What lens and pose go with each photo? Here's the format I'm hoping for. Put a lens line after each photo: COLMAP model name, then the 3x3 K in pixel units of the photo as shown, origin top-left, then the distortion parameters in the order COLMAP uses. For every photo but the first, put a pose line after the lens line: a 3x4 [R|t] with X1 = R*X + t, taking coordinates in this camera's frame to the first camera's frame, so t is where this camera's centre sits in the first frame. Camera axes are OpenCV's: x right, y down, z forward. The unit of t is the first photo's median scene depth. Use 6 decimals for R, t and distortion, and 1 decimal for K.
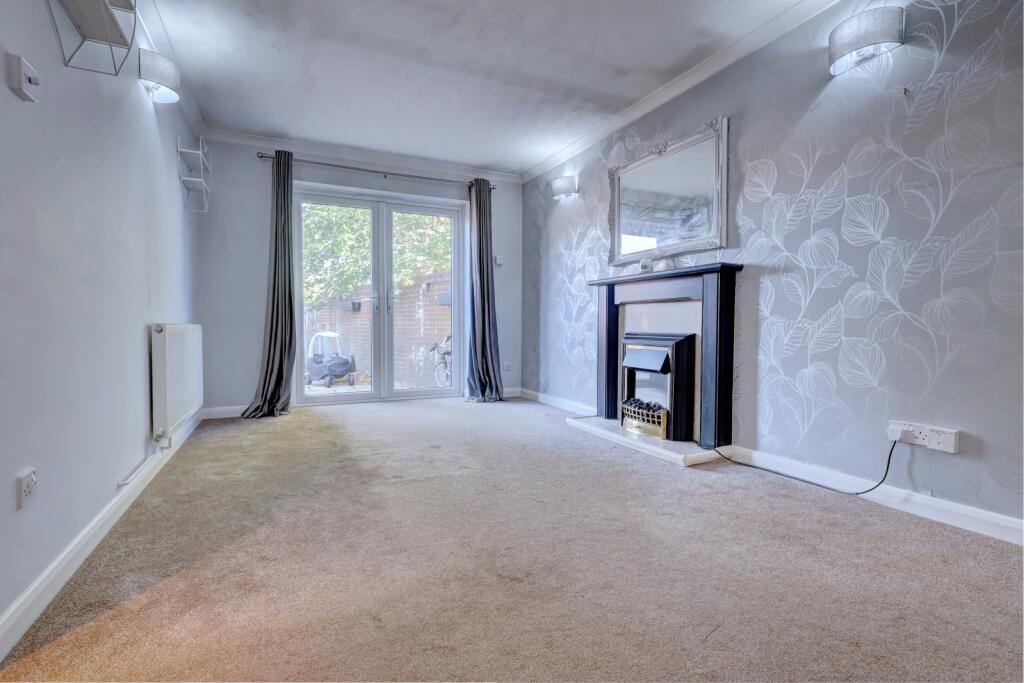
lens RADIAL K [[474.7, 0, 513.3], [0, 474.7, 338.2], [0, 0, 1]] dist [0.002084, 0.000193]
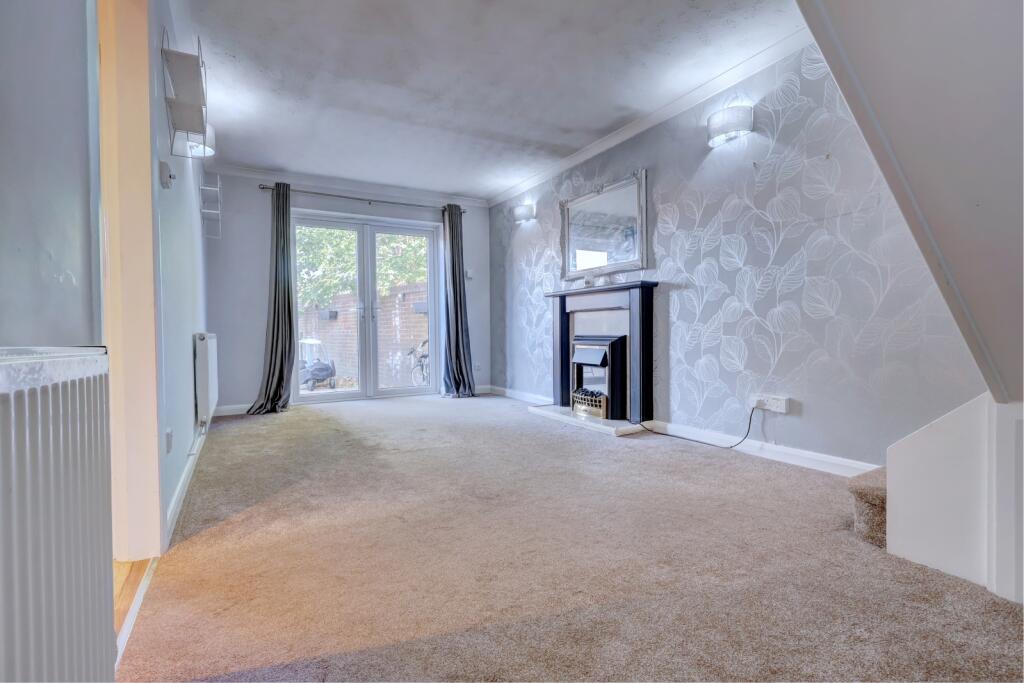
lens RADIAL K [[474.7, 0, 511.5], [0, 474.7, 336.0], [0, 0, 1]] dist [0.002084, 0.000193]
pose [[0.997900, -0.014729, 0.063073, -0.005846], [0.015738, 0.999755, -0.015534, 0.007898], [-0.062829, 0.016494, 0.997888, -0.265960]]
